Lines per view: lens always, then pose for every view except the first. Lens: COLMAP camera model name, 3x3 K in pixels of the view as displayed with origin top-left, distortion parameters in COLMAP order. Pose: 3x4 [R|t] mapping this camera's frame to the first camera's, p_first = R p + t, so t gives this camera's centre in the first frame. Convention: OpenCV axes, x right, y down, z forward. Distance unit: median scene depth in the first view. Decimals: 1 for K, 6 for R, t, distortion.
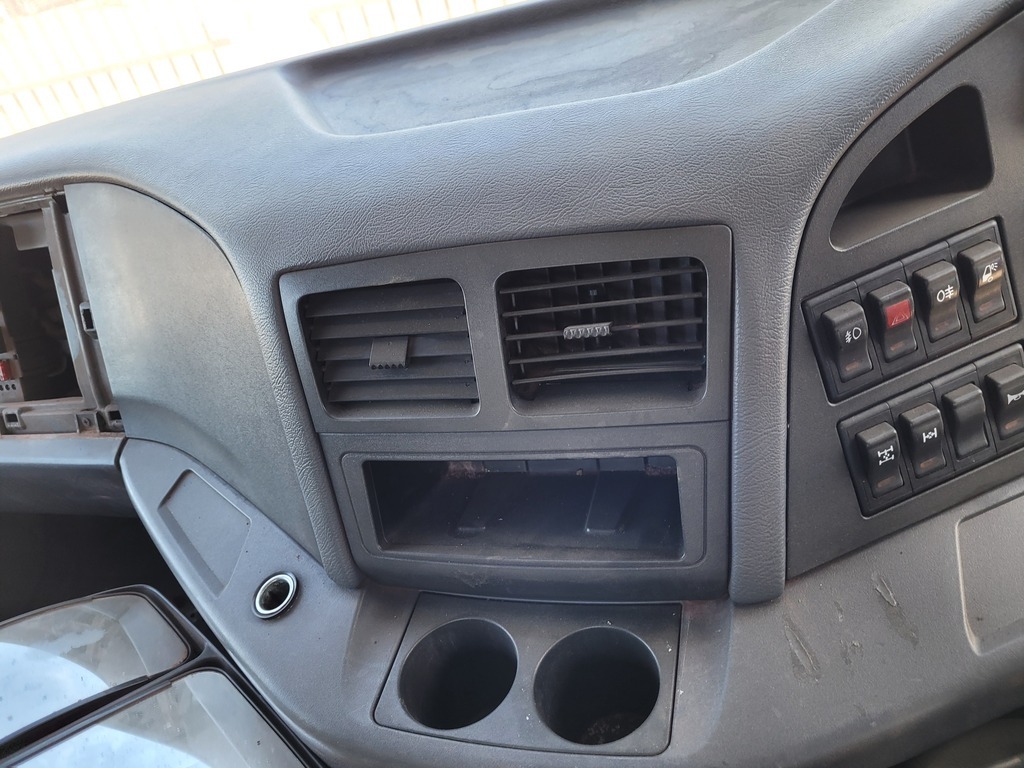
lens RADIAL K [[778.1, 0, 512.0], [0, 778.1, 384.0], [0, 0, 1]] dist [0.058131, -0.053272]
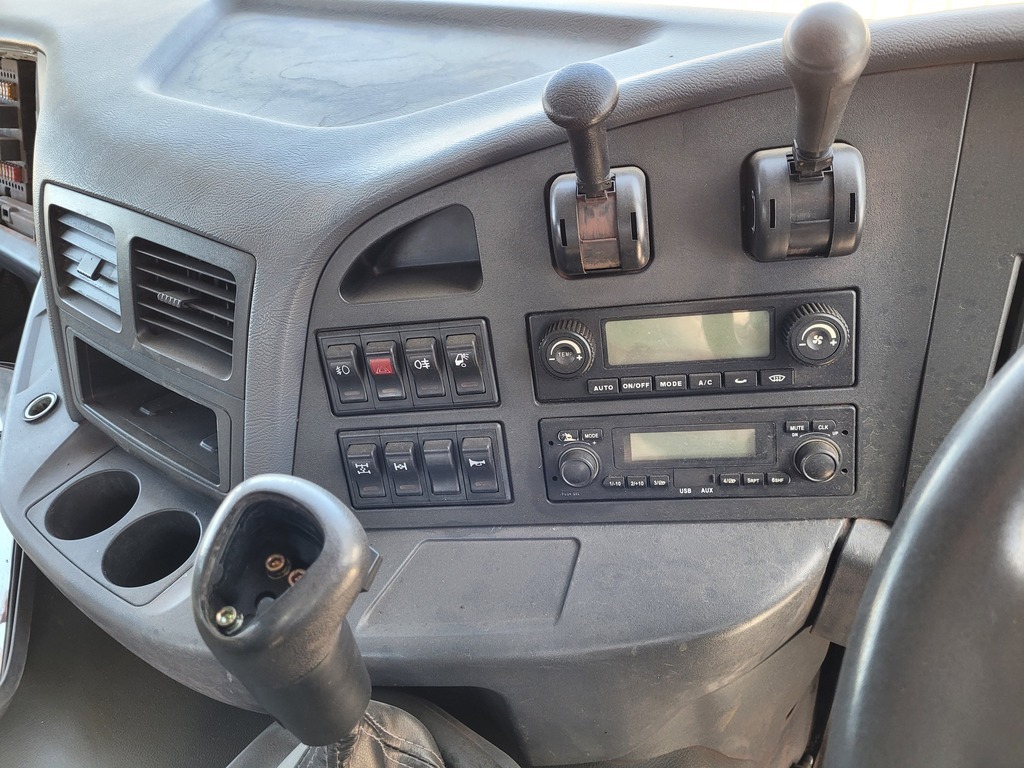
lens RADIAL K [[778.1, 0, 512.0], [0, 778.1, 384.0], [0, 0, 1]] dist [0.058131, -0.053272]
pose [[0.916508, 0.342741, -0.206256, 0.901571], [-0.309411, 0.934212, 0.177520, -0.330925], [0.253530, -0.098881, 0.962260, -0.131479]]
